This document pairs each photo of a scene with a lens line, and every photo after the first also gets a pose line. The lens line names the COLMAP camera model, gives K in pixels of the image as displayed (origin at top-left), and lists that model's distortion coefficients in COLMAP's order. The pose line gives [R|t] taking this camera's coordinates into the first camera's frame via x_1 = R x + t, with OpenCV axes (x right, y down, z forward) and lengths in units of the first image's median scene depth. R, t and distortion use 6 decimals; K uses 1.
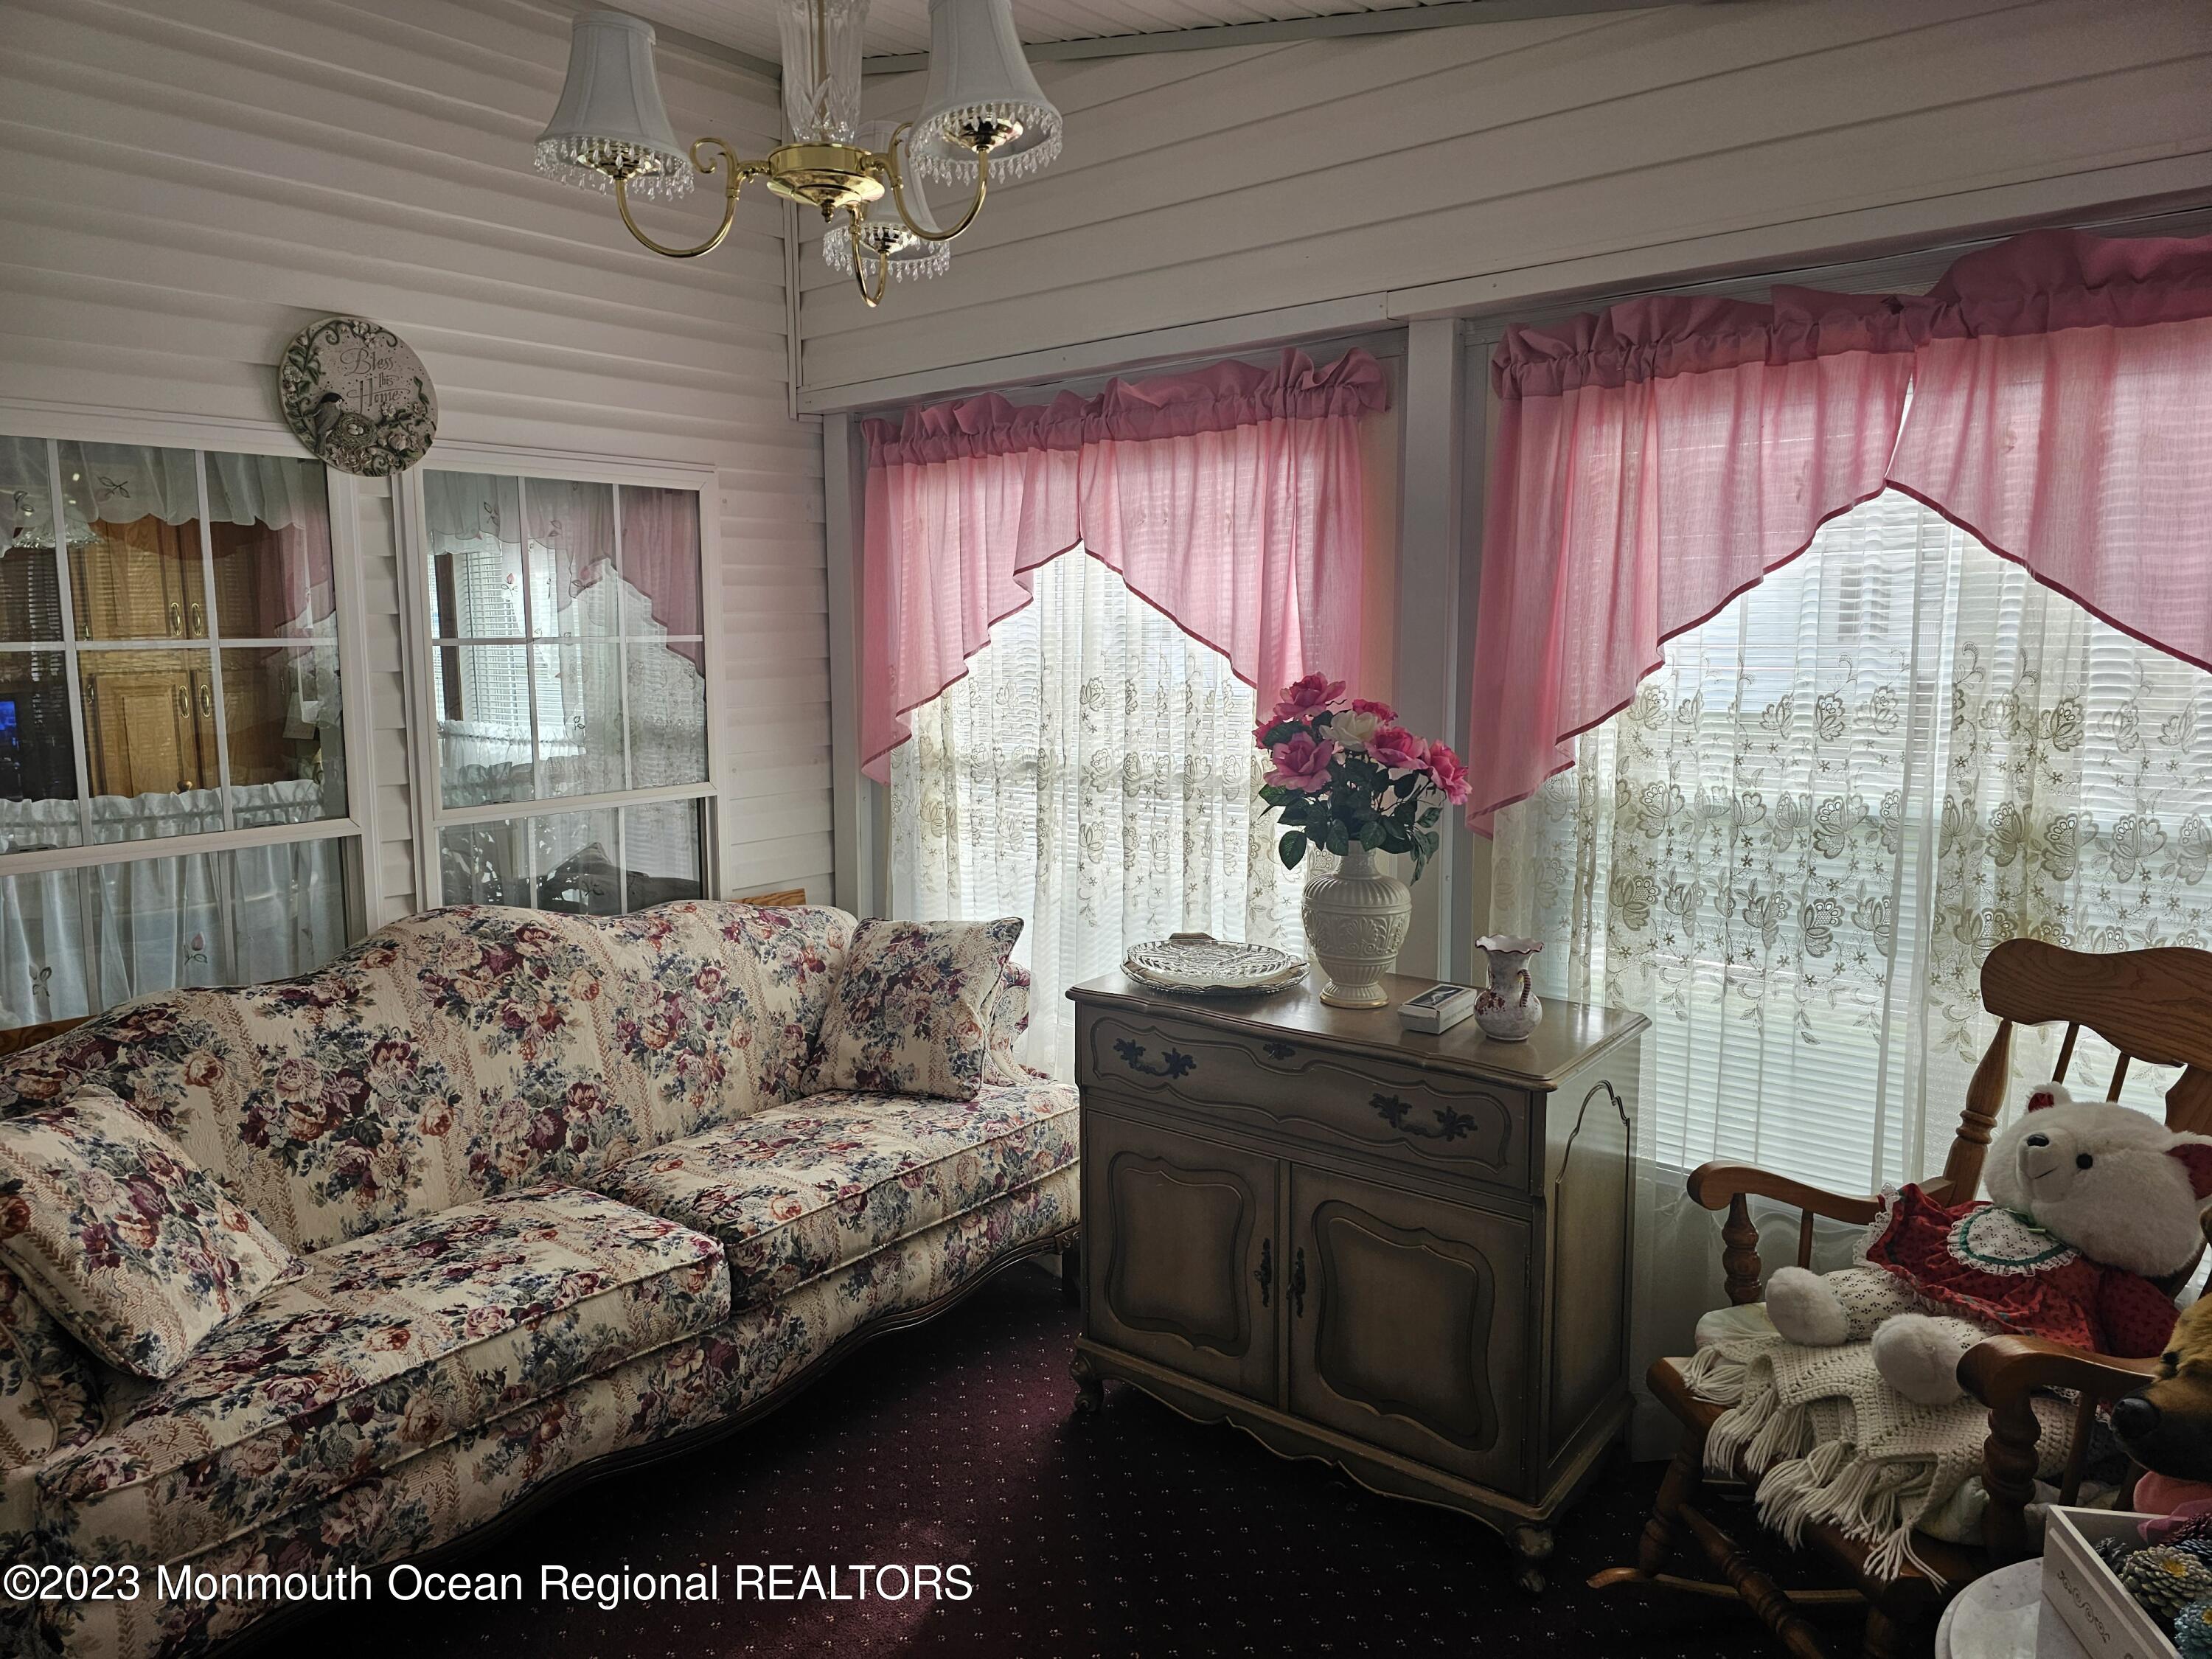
lens RADIAL K [[1488.8, 0, 1095.6], [0, 1488.8, 817.6], [0, 0, 1]] dist [0.097331, -0.106976]
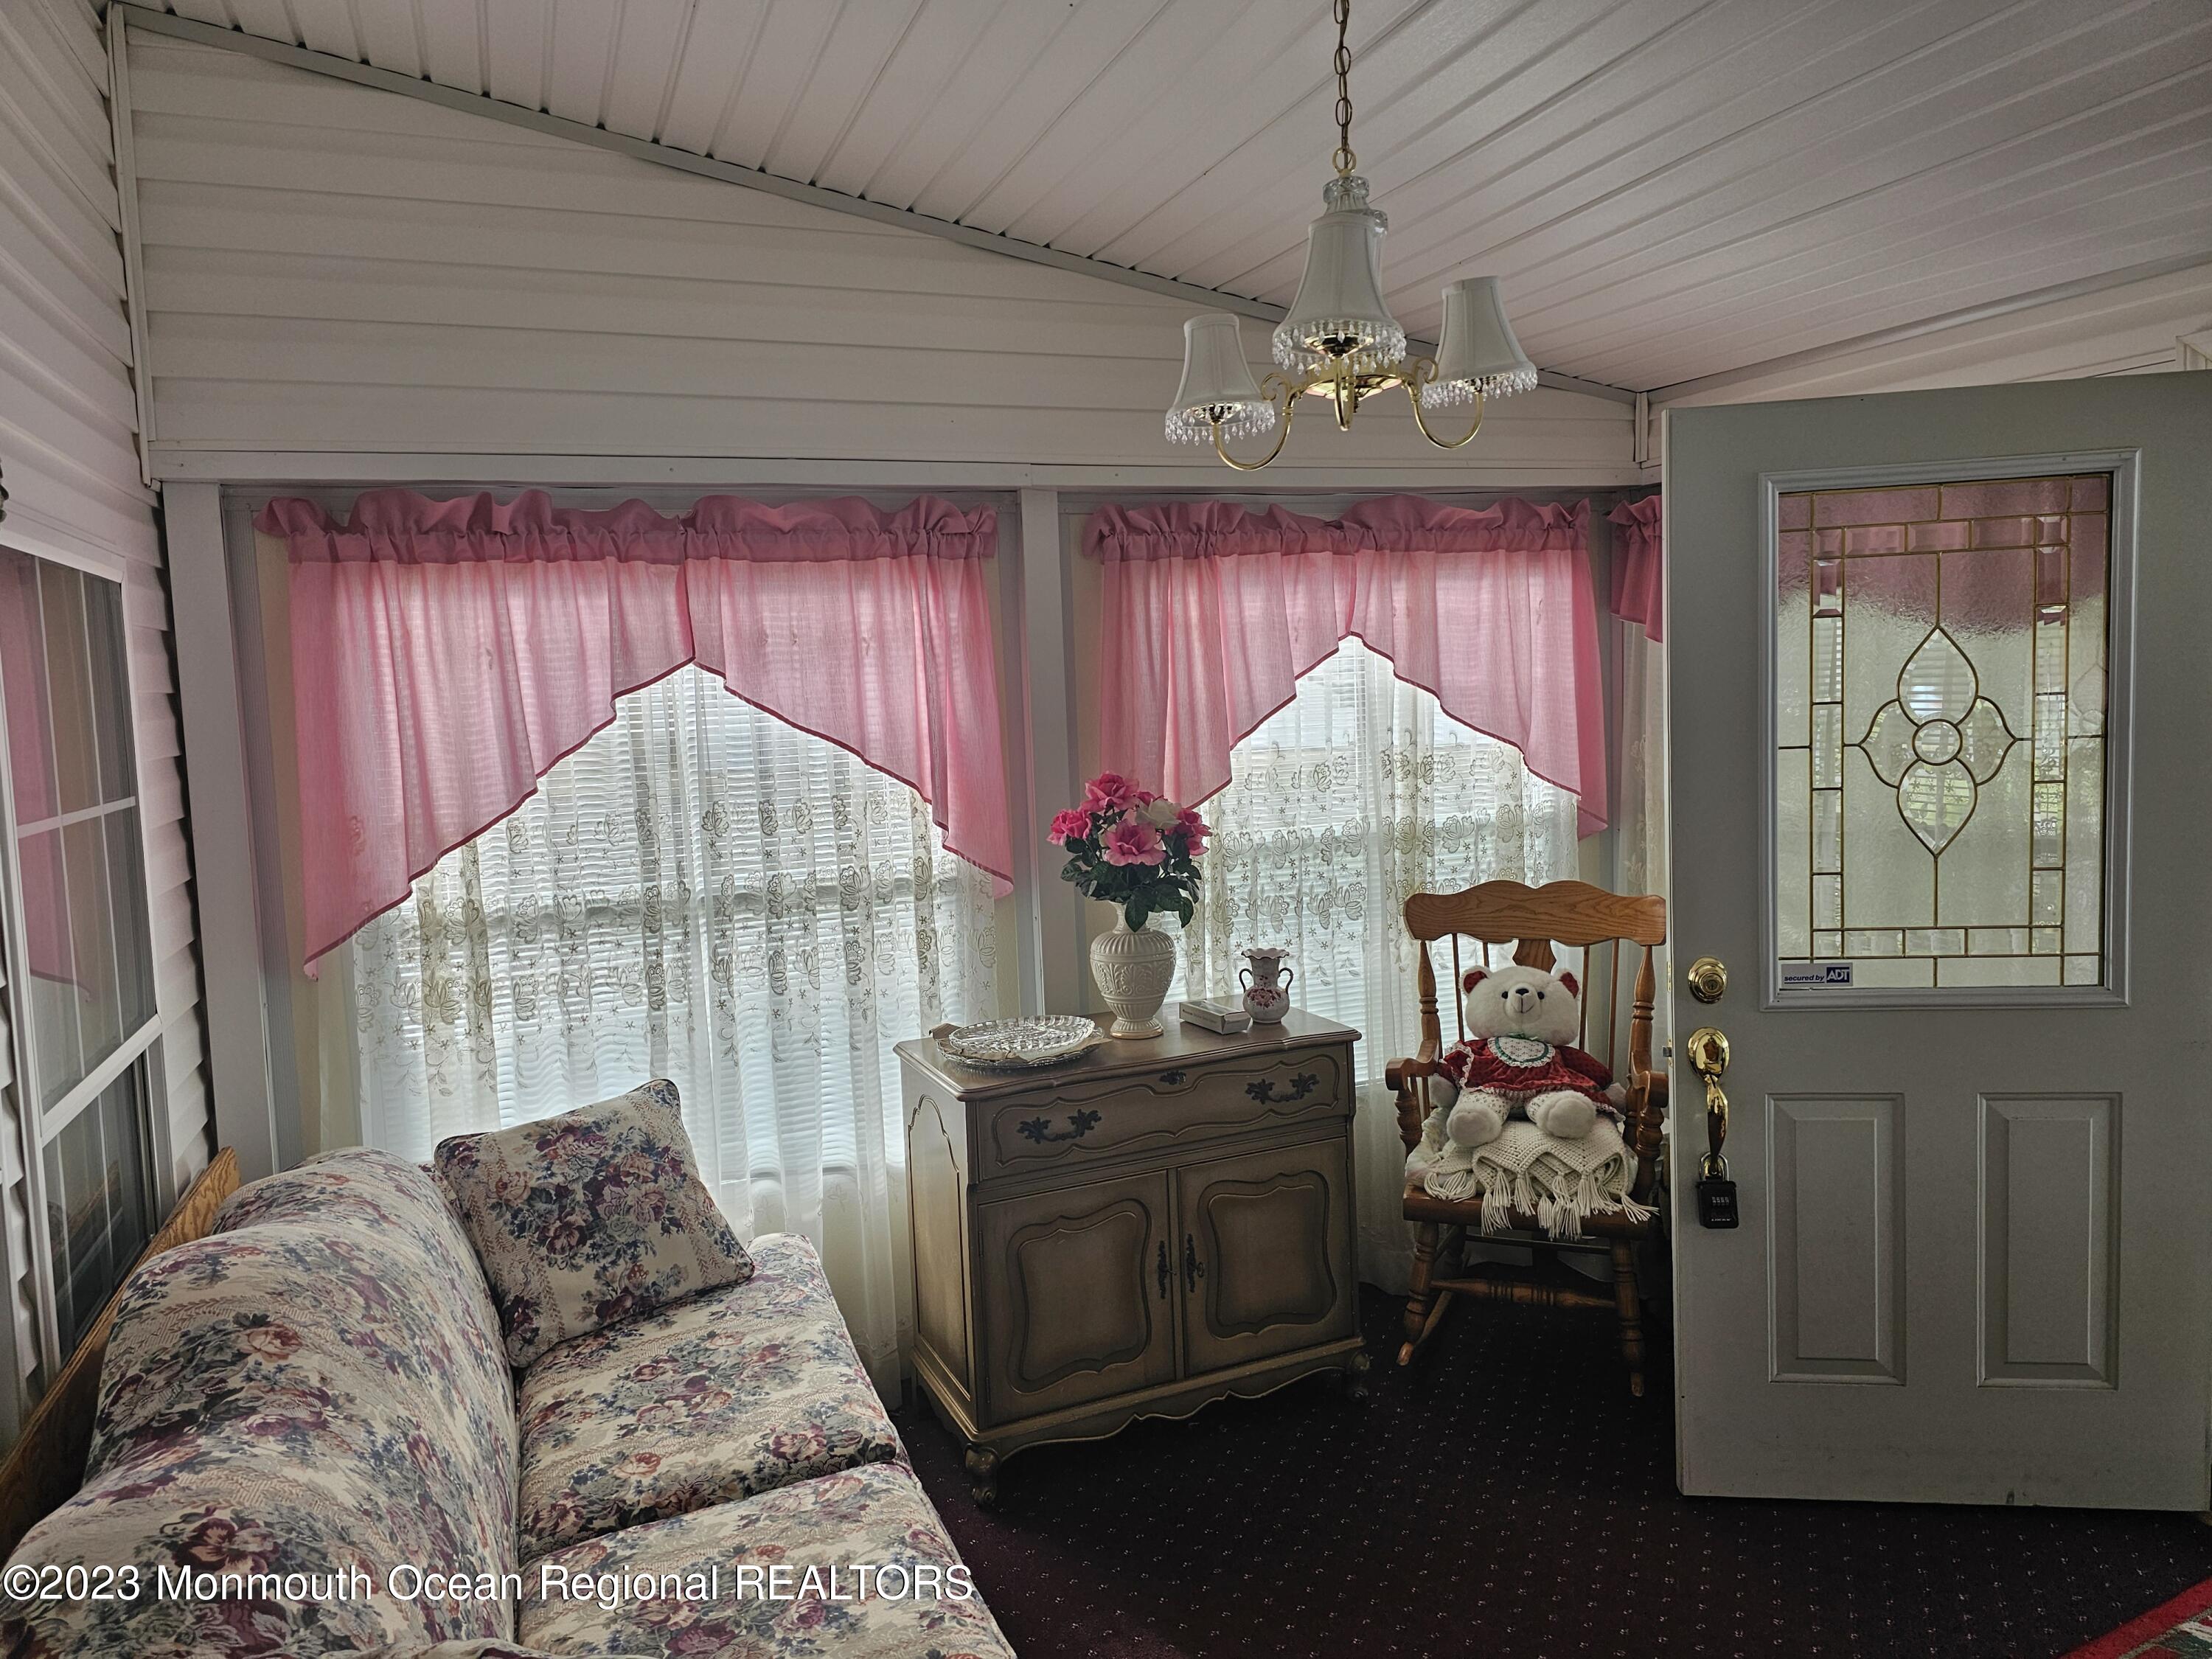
lens RADIAL K [[1488.8, 0, 1095.6], [0, 1488.8, 817.6], [0, 0, 1]] dist [0.097331, -0.106976]
pose [[0.466360, -0.089857, 0.880019, -0.918021], [0.153667, 0.987931, 0.019442, -0.083450], [-0.871146, 0.126163, 0.474539, 0.428797]]
